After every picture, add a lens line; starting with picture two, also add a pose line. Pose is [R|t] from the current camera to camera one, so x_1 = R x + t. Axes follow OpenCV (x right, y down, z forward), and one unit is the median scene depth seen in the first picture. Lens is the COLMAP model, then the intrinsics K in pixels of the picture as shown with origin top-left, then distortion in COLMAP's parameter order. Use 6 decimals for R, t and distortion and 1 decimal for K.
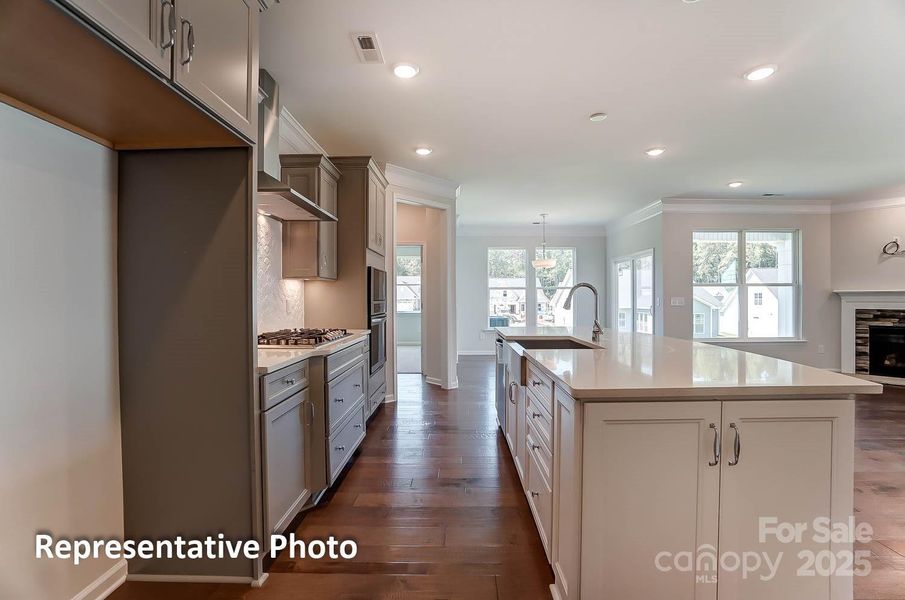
lens RADIAL K [[402.8, 0, 447.4], [0, 402.8, 307.1], [0, 0, 1]] dist [-0.042024, 0.004669]
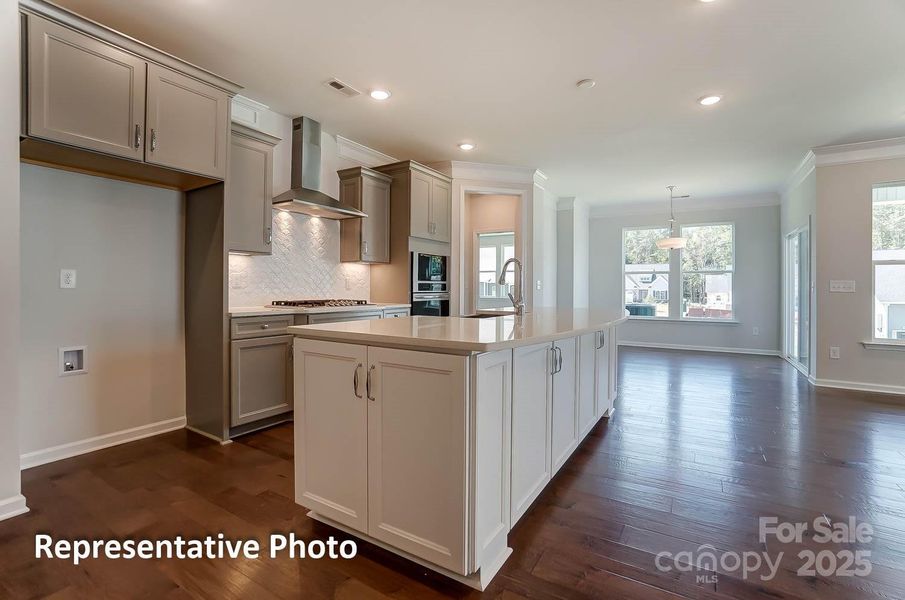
lens RADIAL K [[402.8, 0, 449.5], [0, 402.8, 299.4], [0, 0, 1]] dist [-0.042024, 0.004669]
pose [[0.855106, 0.022560, -0.517962, 0.345064], [-0.019809, 0.999745, 0.010841, 0.017120], [0.518074, 0.000990, 0.855335, 0.016612]]
